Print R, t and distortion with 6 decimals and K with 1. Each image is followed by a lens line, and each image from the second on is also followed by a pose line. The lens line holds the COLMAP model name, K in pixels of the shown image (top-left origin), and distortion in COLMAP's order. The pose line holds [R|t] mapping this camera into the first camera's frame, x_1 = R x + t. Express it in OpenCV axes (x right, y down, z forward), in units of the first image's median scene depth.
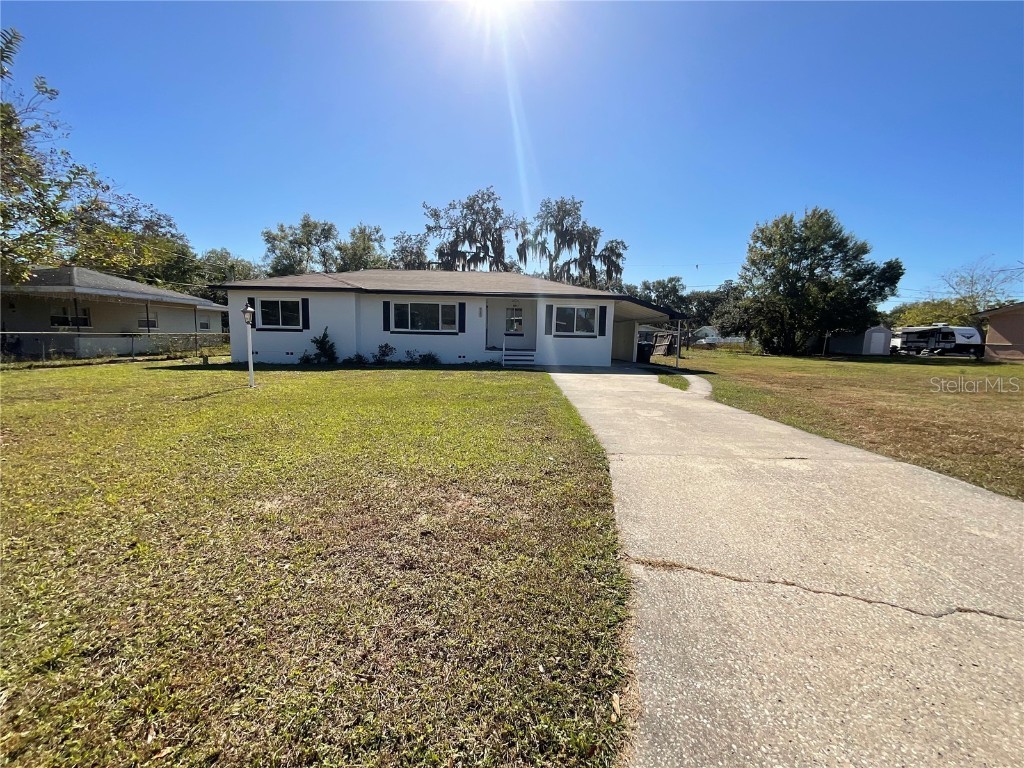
lens RADIAL K [[412.7, 0, 516.3], [0, 412.7, 384.9], [0, 0, 1]] dist [-0.000255, 0.000527]
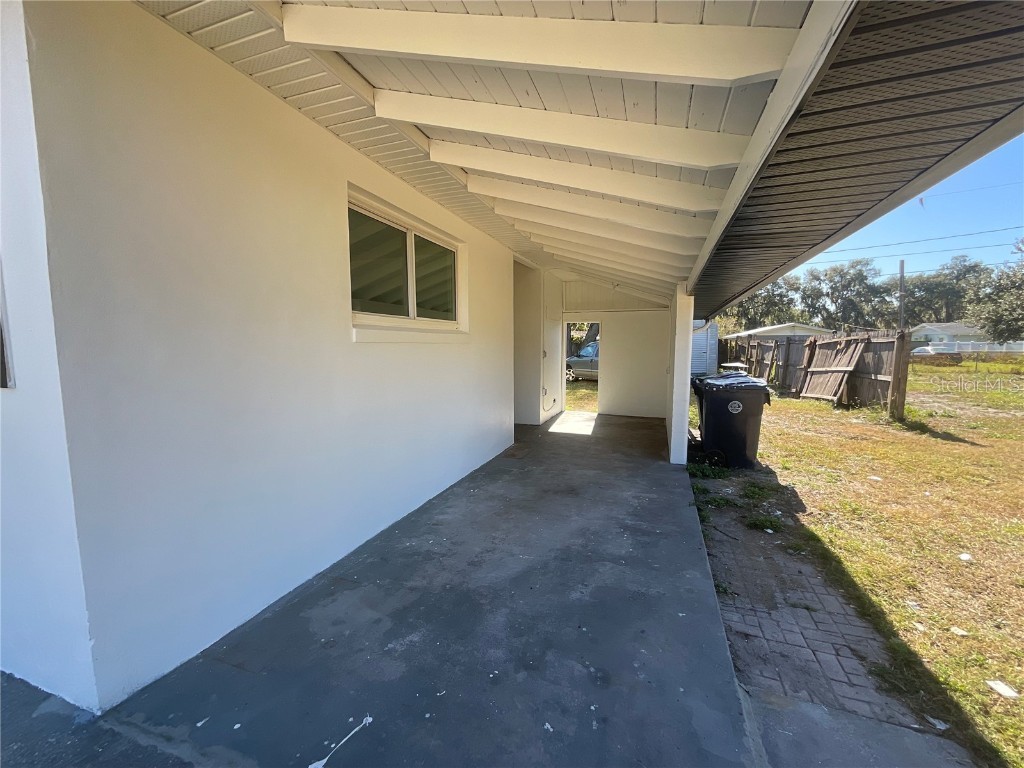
lens RADIAL K [[412.7, 0, 506.8], [0, 412.7, 387.0], [0, 0, 1]] dist [-0.000255, 0.000527]
pose [[0.942050, 0.003072, -0.335458, 0.165908], [-0.011690, 0.999651, -0.023674, -0.056080], [0.335268, 0.026224, 0.941758, 0.452392]]
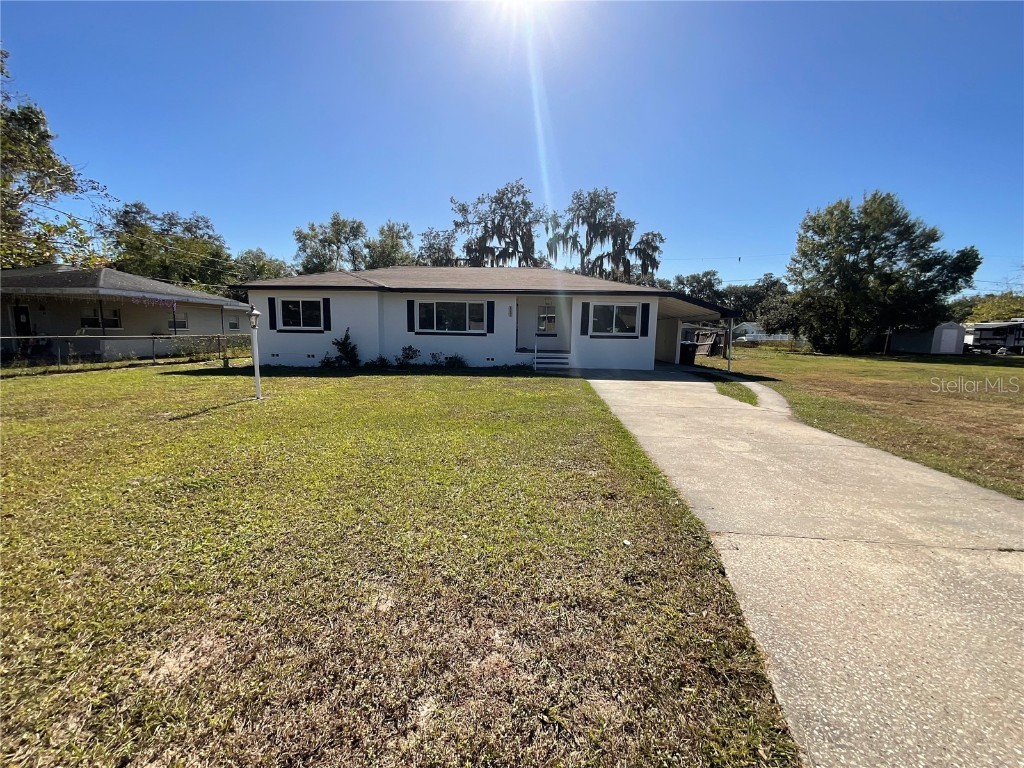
lens RADIAL K [[412.7, 0, 516.3], [0, 412.7, 384.9], [0, 0, 1]] dist [-0.000255, 0.000527]
pose [[0.997823, 0.004871, -0.065768, -0.005917], [-0.004284, 0.999950, 0.009061, -0.009389], [0.065809, -0.008760, 0.997794, 0.037294]]
